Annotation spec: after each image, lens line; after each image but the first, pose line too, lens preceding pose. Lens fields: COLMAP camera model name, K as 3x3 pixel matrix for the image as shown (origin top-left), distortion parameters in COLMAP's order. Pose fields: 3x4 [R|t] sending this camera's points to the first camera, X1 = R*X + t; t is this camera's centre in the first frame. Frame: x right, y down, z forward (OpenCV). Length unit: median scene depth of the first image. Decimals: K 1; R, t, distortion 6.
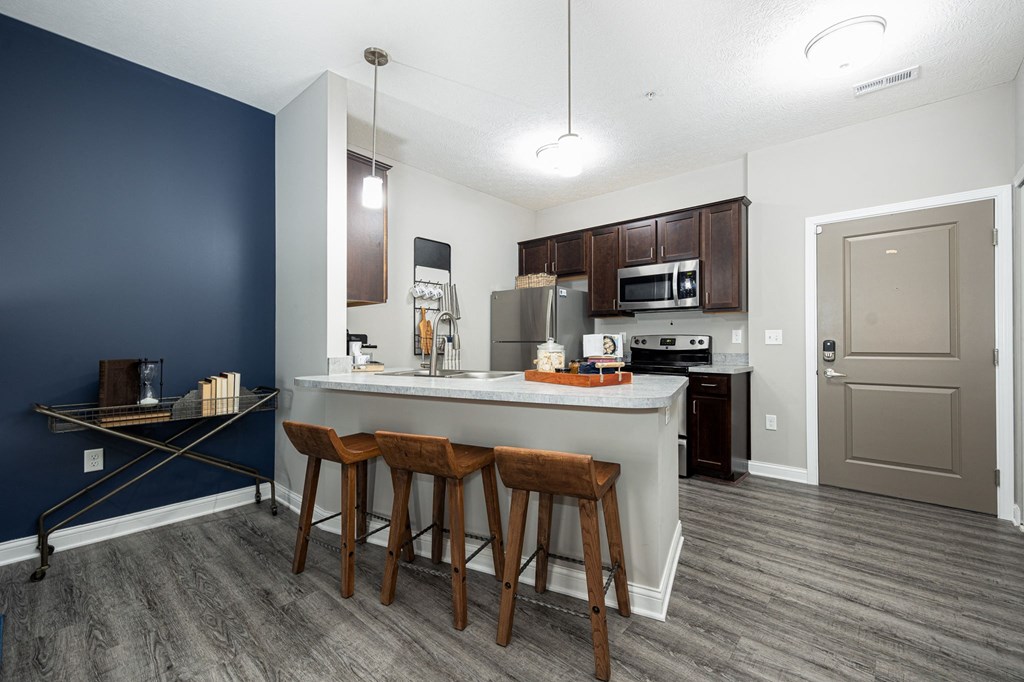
lens RADIAL K [[406.3, 0, 528.0], [0, 406.3, 337.7], [0, 0, 1]] dist [-0.006479, -0.000089]
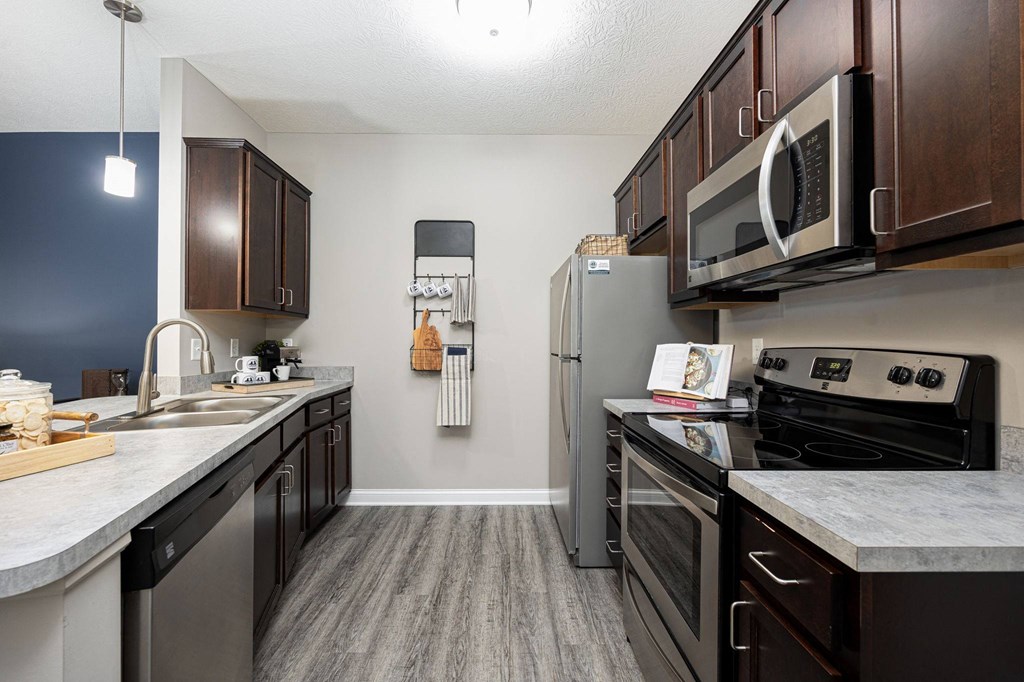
lens RADIAL K [[406.3, 0, 512.2], [0, 406.3, 340.8], [0, 0, 1]] dist [-0.006479, -0.000089]
pose [[0.665940, 0.000046, -0.746005, 0.427241], [0.004429, 0.999982, 0.004015, -0.015927], [0.745992, -0.005978, 0.665928, 0.592680]]
